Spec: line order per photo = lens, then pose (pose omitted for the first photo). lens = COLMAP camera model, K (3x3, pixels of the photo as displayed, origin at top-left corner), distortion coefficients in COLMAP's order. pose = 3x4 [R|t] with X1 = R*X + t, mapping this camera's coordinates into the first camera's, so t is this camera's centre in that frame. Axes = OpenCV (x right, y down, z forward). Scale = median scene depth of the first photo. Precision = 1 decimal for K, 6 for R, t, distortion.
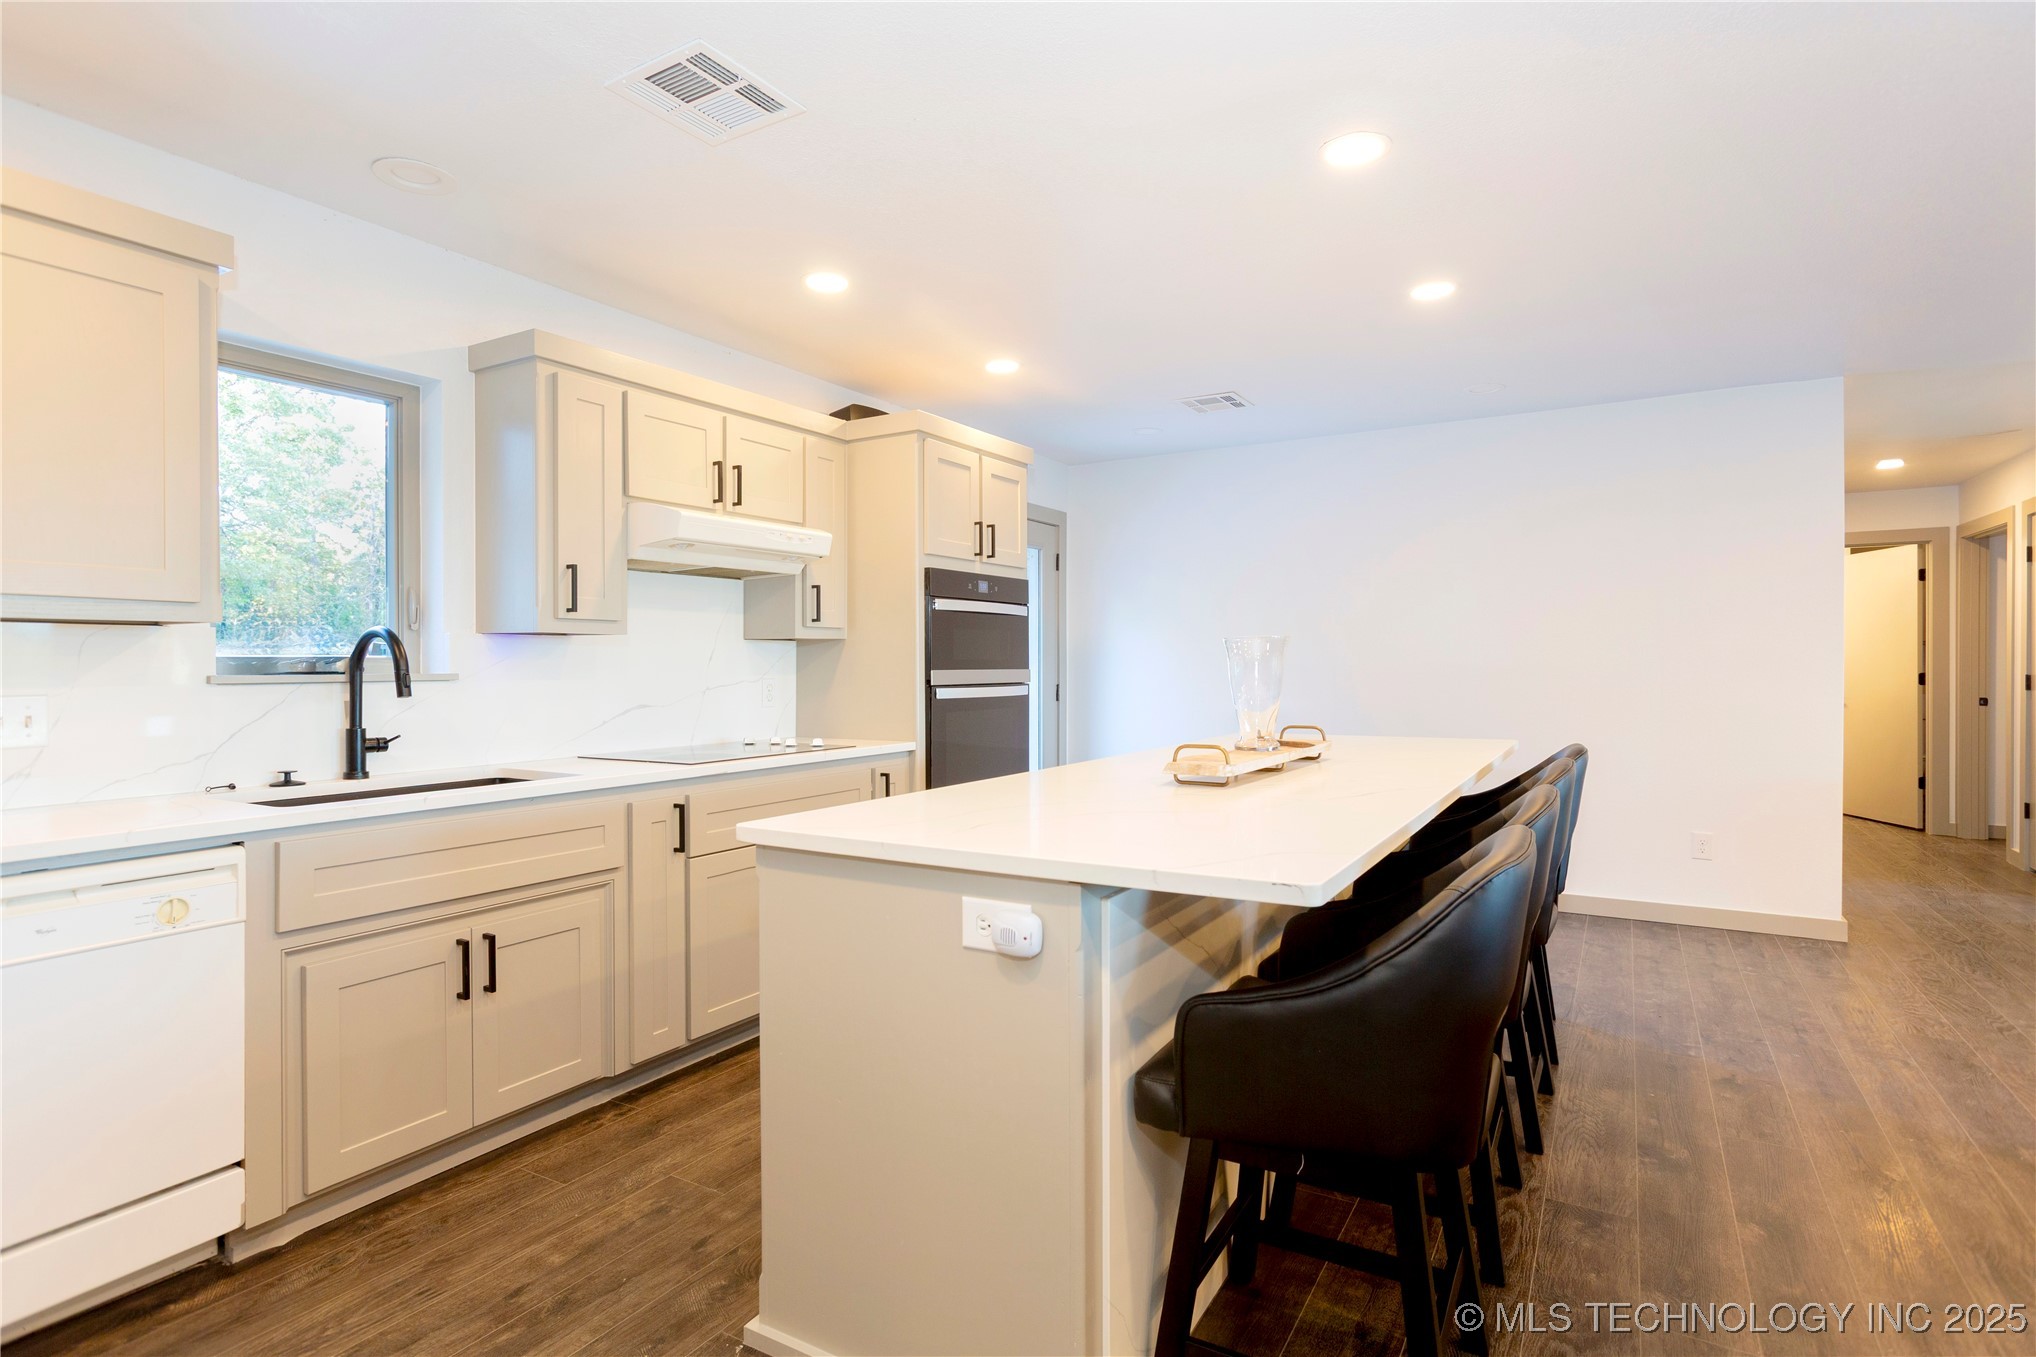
lens RADIAL K [[1028.2, 0, 1013.3], [0, 1028.2, 673.0], [0, 0, 1]] dist [-0.003867, 0.000395]
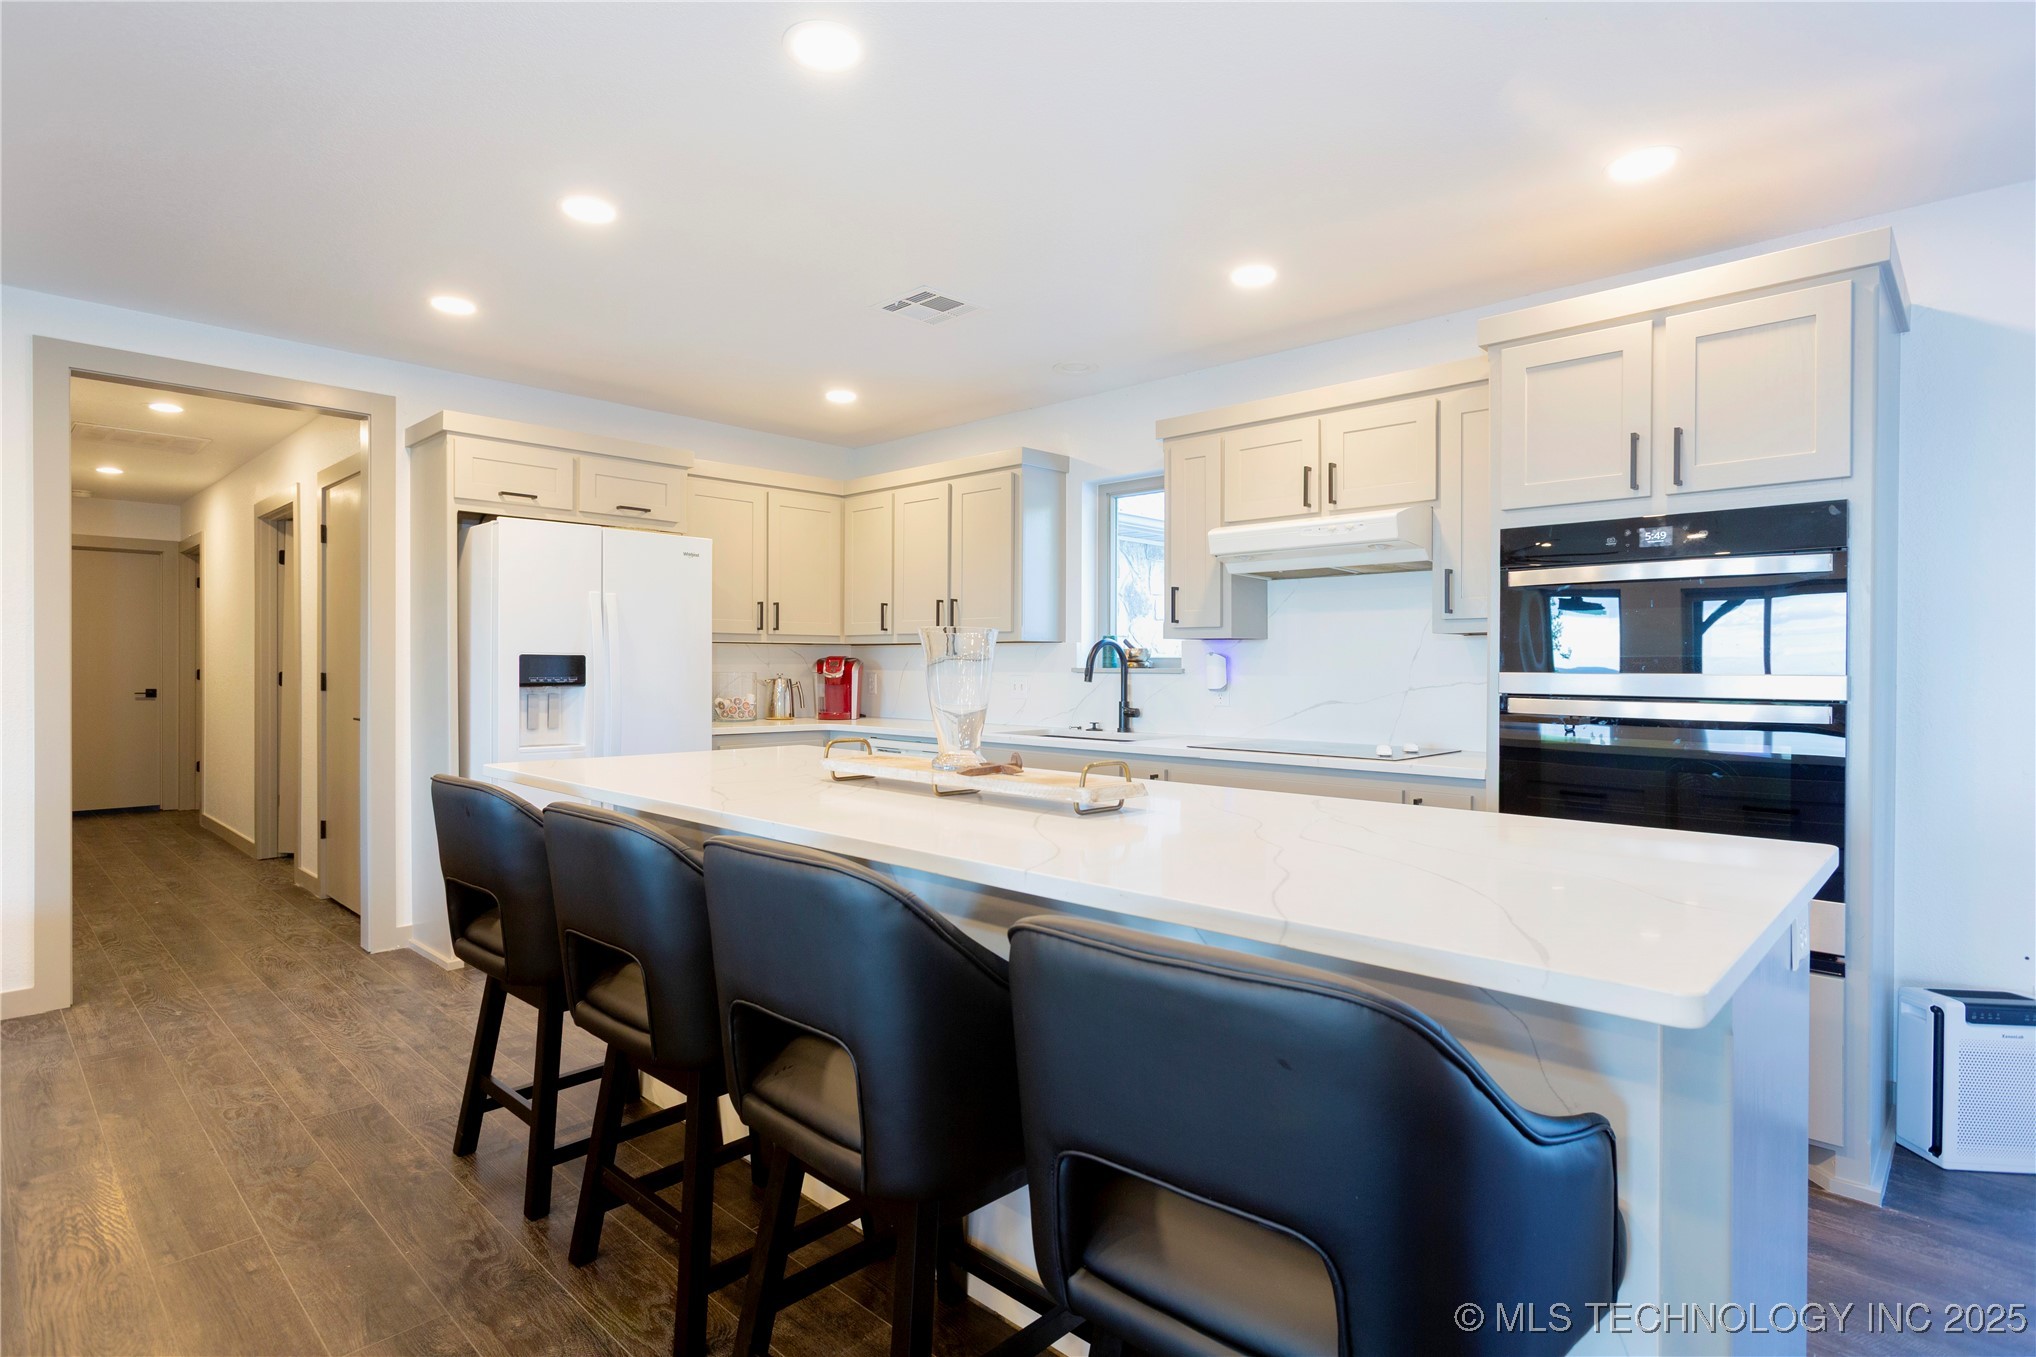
lens RADIAL K [[1028.2, 0, 1017.5], [0, 1028.2, 667.3], [0, 0, 1]] dist [-0.003867, 0.000395]
pose [[-0.222212, 0.004811, -0.974986, 1.226455], [-0.011978, 0.999899, 0.007664, -0.013693], [0.974925, 0.013382, -0.222132, 1.472508]]
